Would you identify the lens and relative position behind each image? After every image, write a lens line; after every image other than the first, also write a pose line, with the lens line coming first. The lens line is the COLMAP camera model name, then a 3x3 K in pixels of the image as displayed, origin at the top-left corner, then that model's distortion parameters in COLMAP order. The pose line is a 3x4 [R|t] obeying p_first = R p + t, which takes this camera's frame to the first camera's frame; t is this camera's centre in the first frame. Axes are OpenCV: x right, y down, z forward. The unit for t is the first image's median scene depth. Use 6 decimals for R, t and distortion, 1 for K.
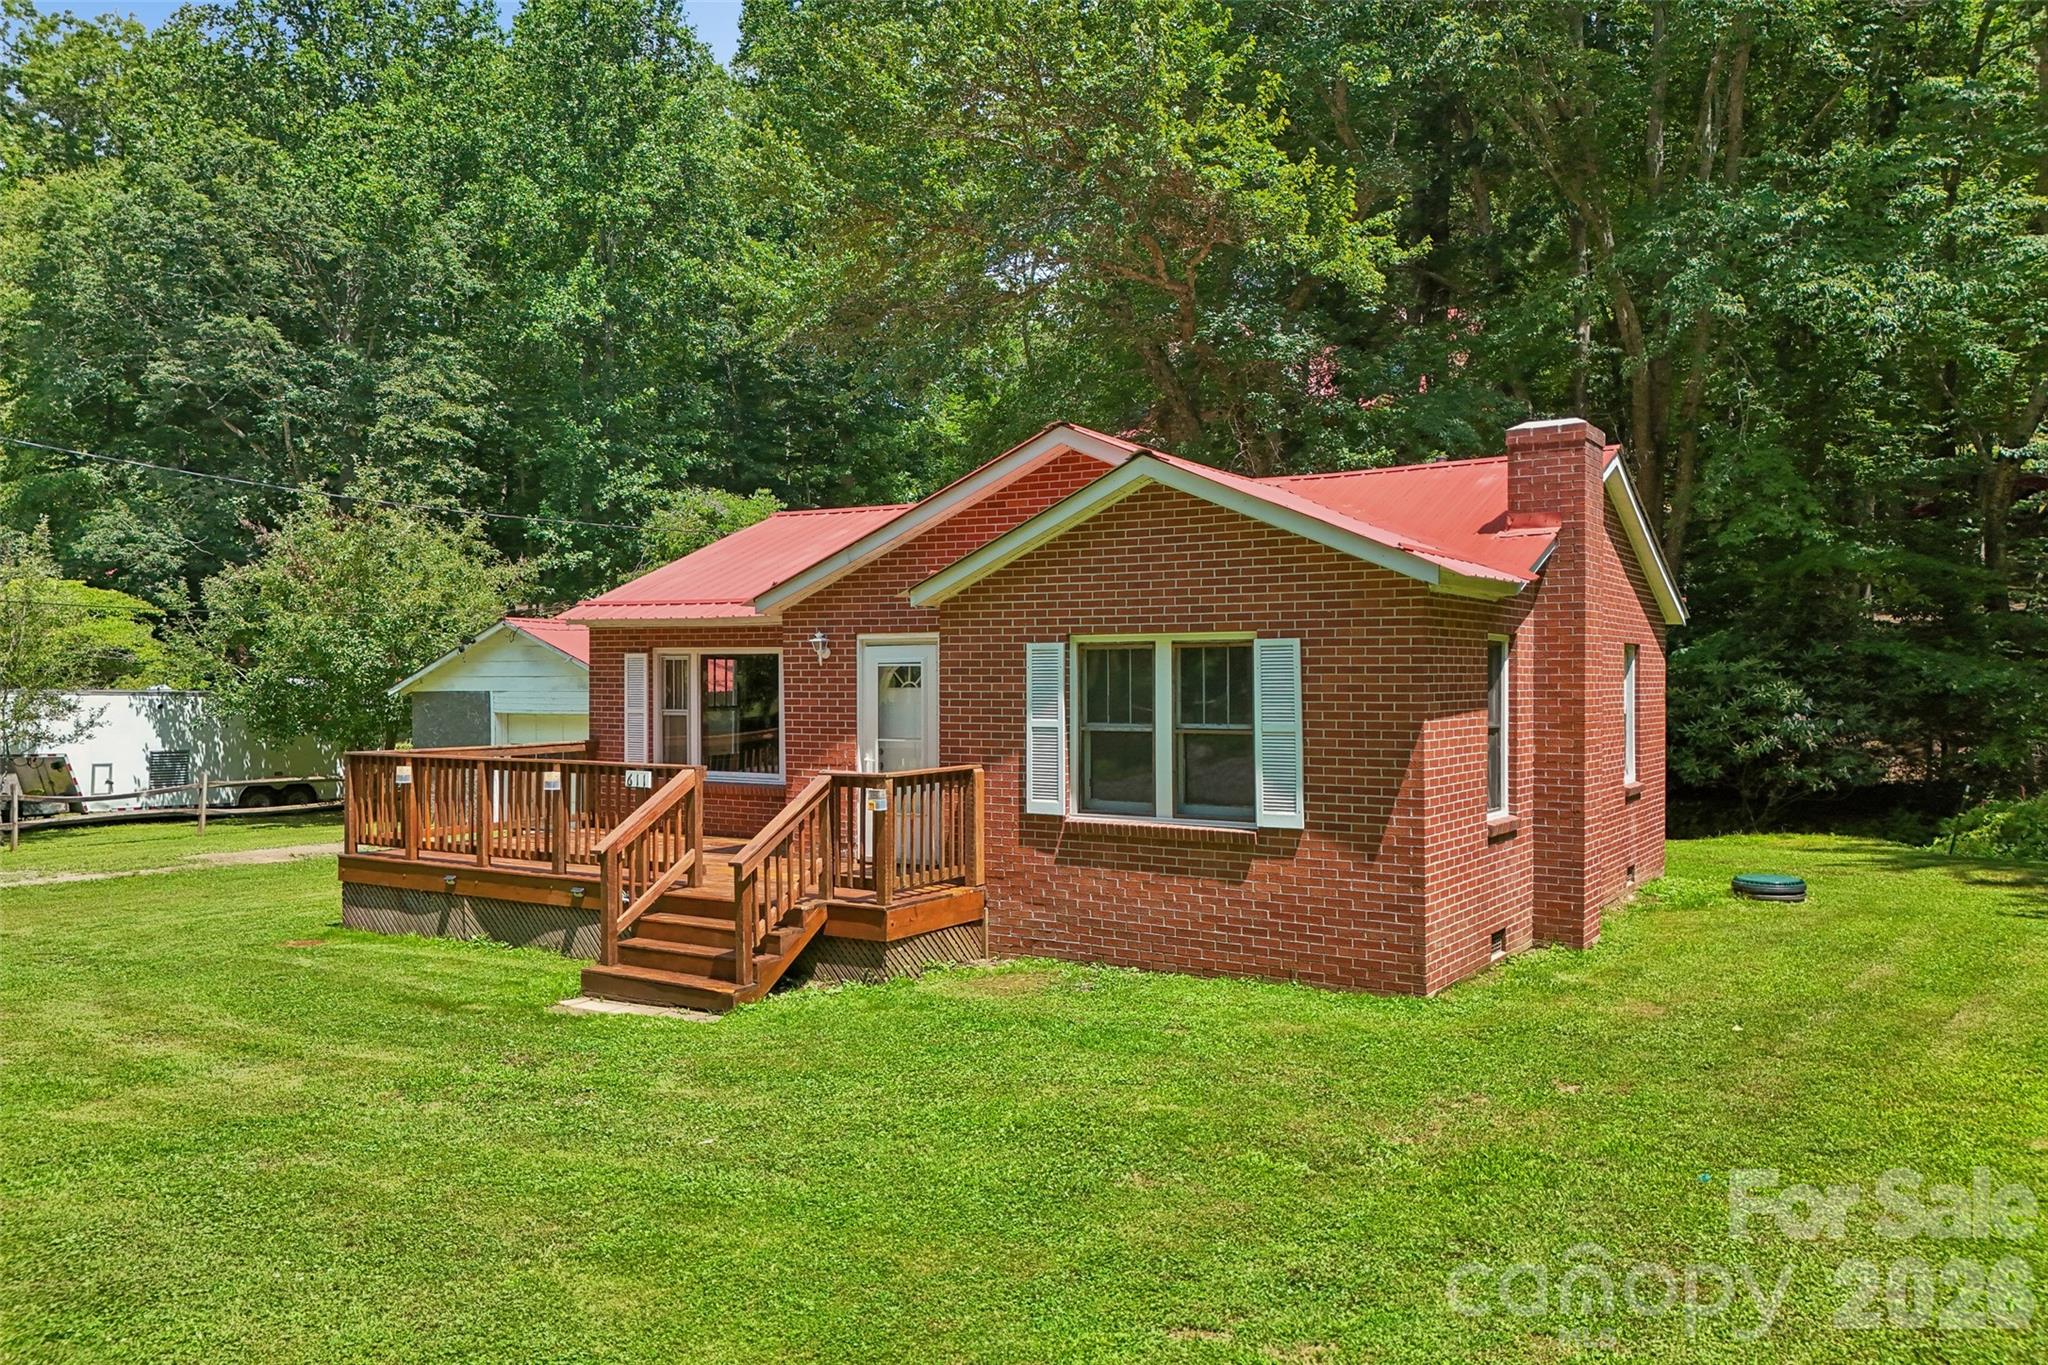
lens RADIAL K [[1516.7, 0, 1028.4], [0, 1516.7, 671.2], [0, 0, 1]] dist [0.053340, -0.061000]
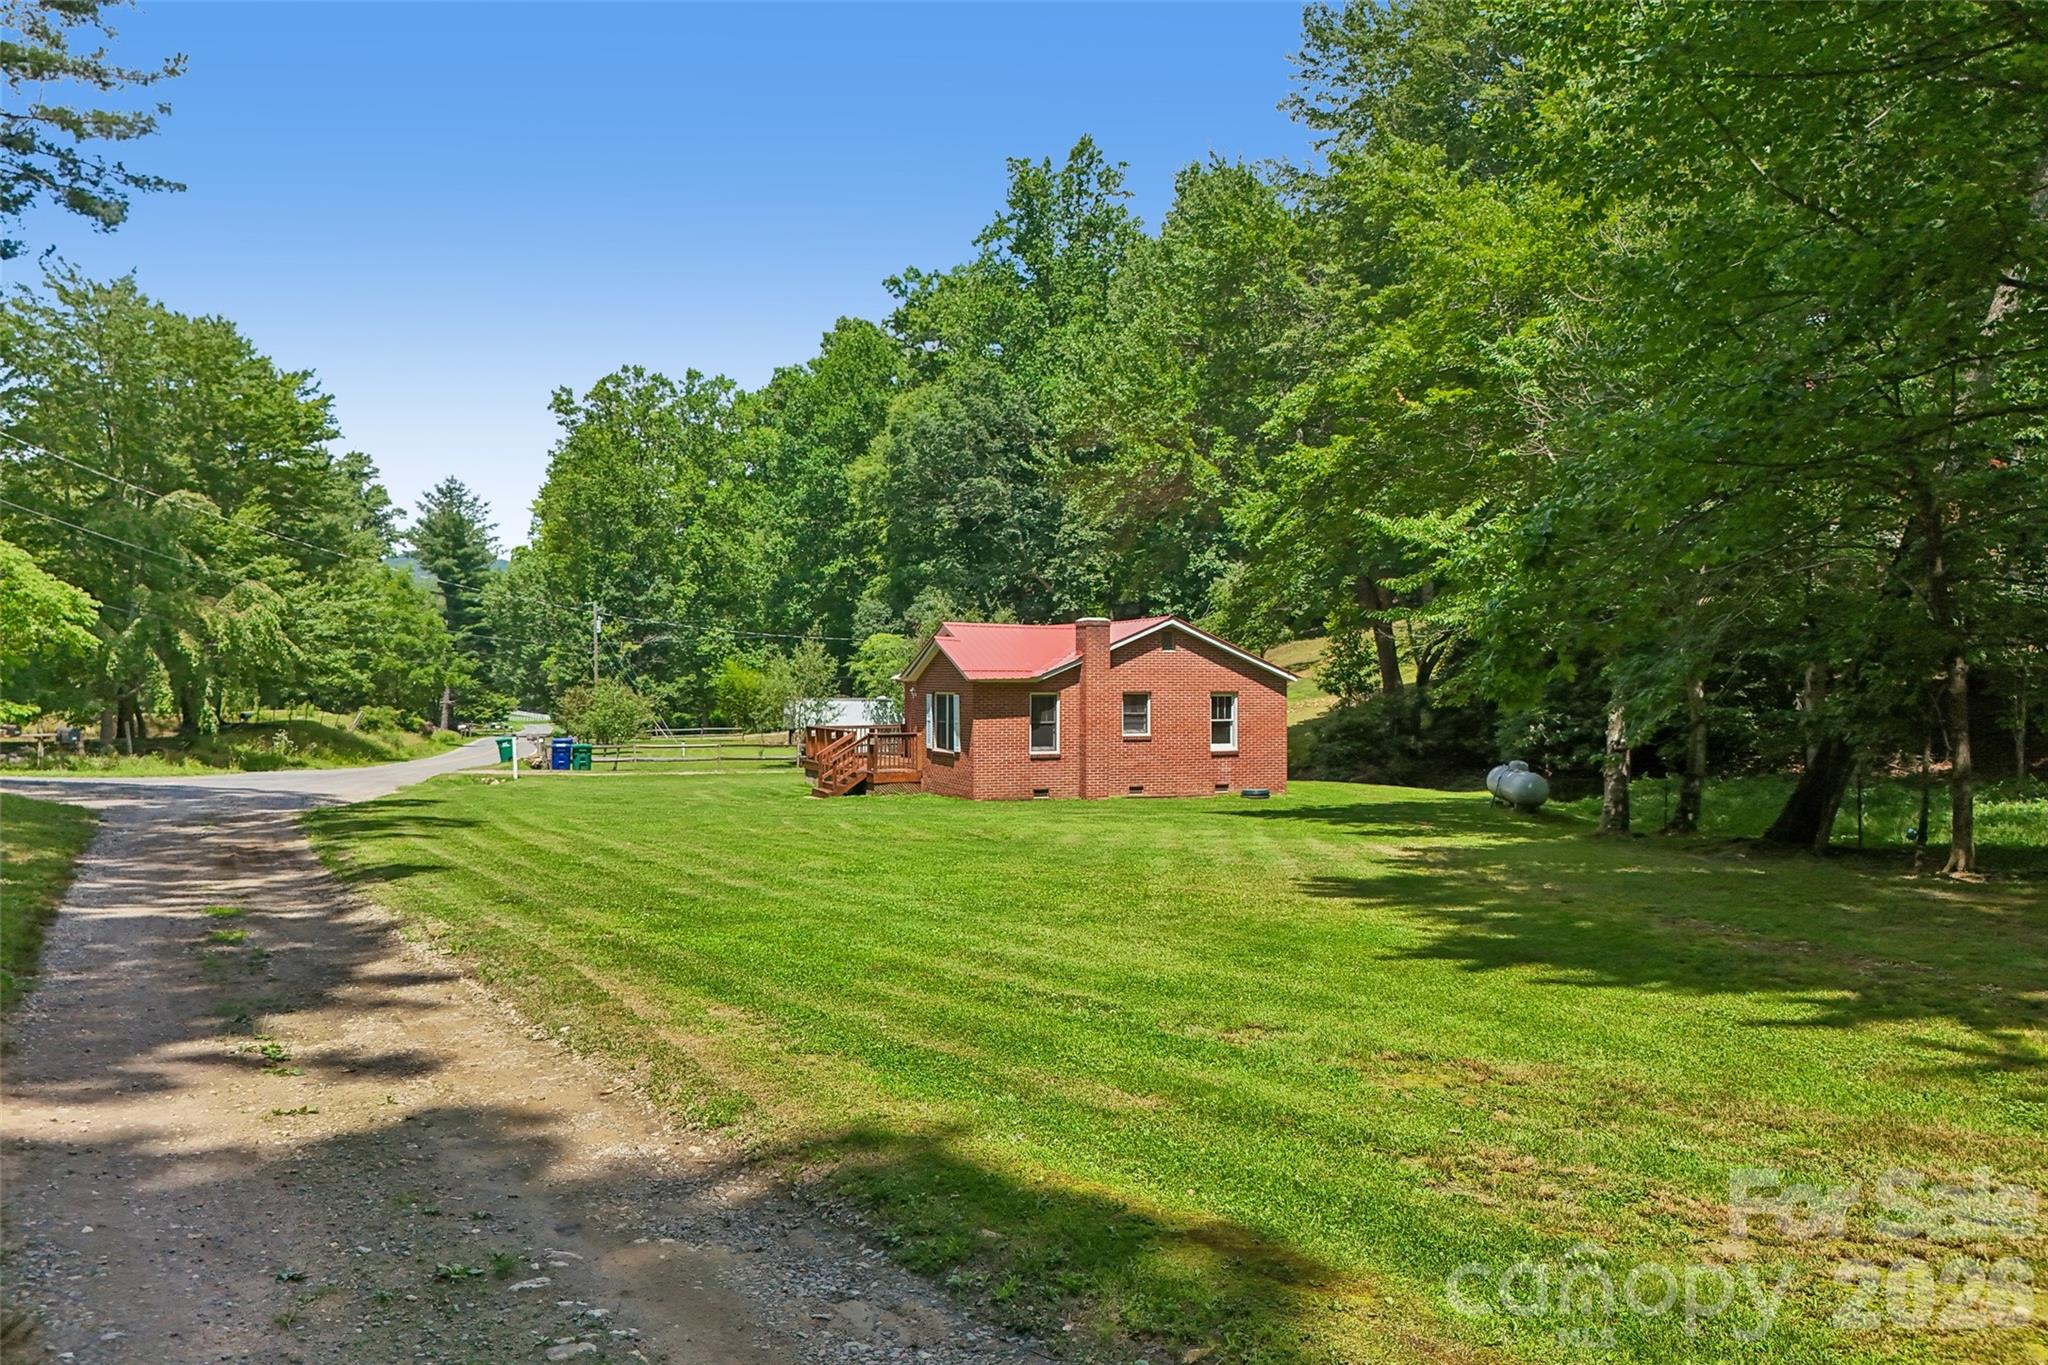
lens RADIAL K [[1516.7, 0, 1026.3], [0, 1516.7, 680.9], [0, 0, 1]] dist [0.053340, -0.061000]
pose [[0.825863, 0.000443, -0.563870, 1.977778], [0.004615, 0.999961, 0.007545, -0.070894], [0.563852, -0.008833, 0.825829, -1.516303]]
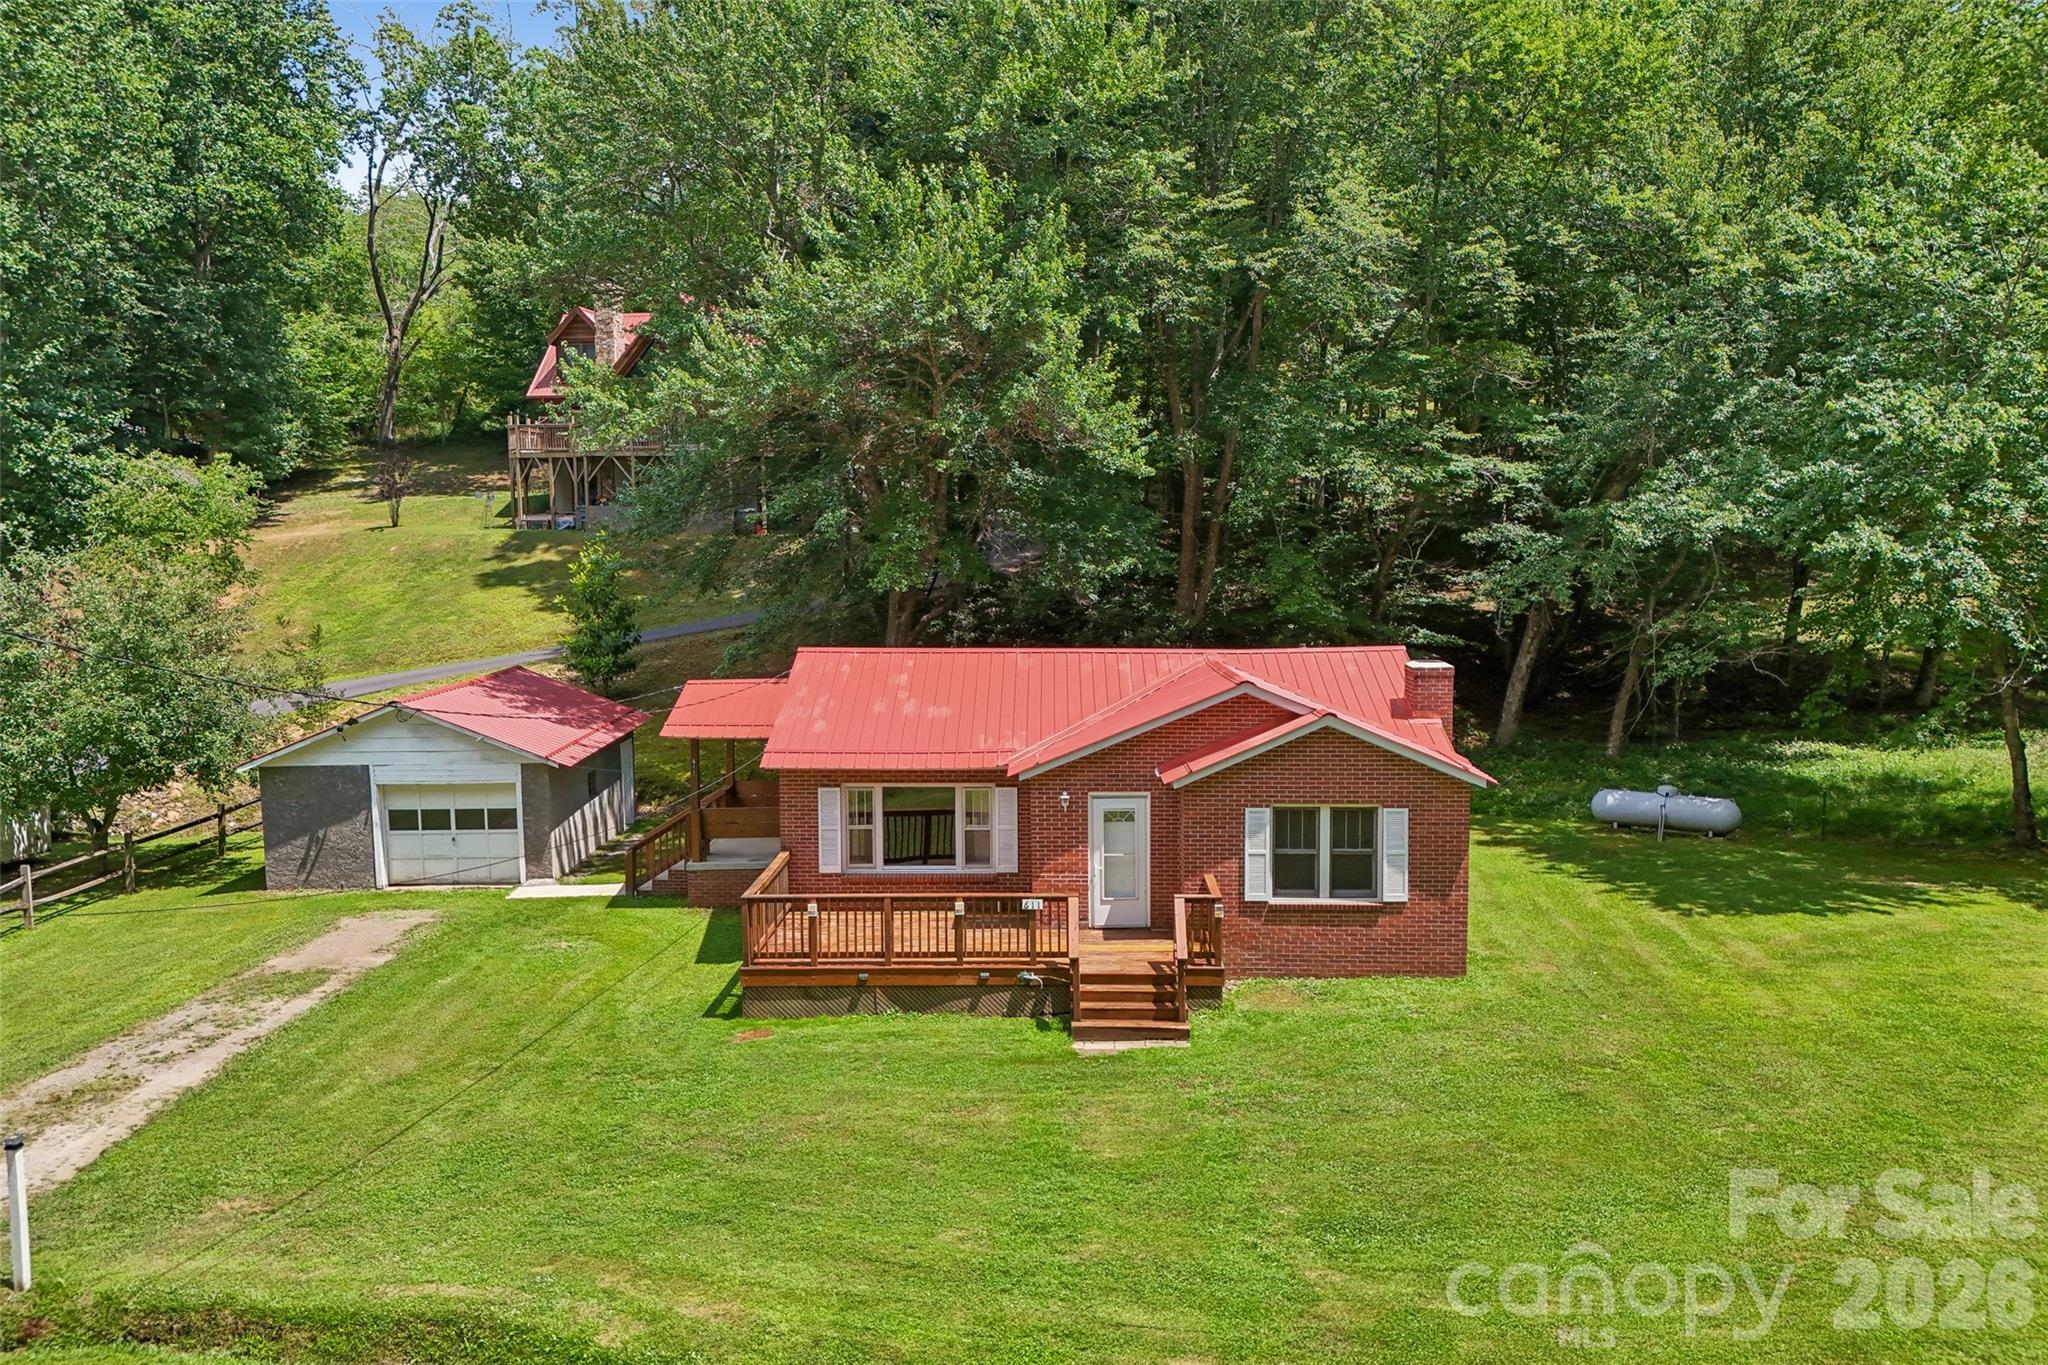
lens RADIAL K [[1516.7, 0, 1022.9], [0, 1516.7, 665.5], [0, 0, 1]] dist [0.053340, -0.061000]
pose [[0.852900, -0.048493, 0.519818, -1.172937], [0.001109, 0.995843, 0.091081, -0.356454], [-0.522074, -0.077106, 0.849408, -0.391926]]
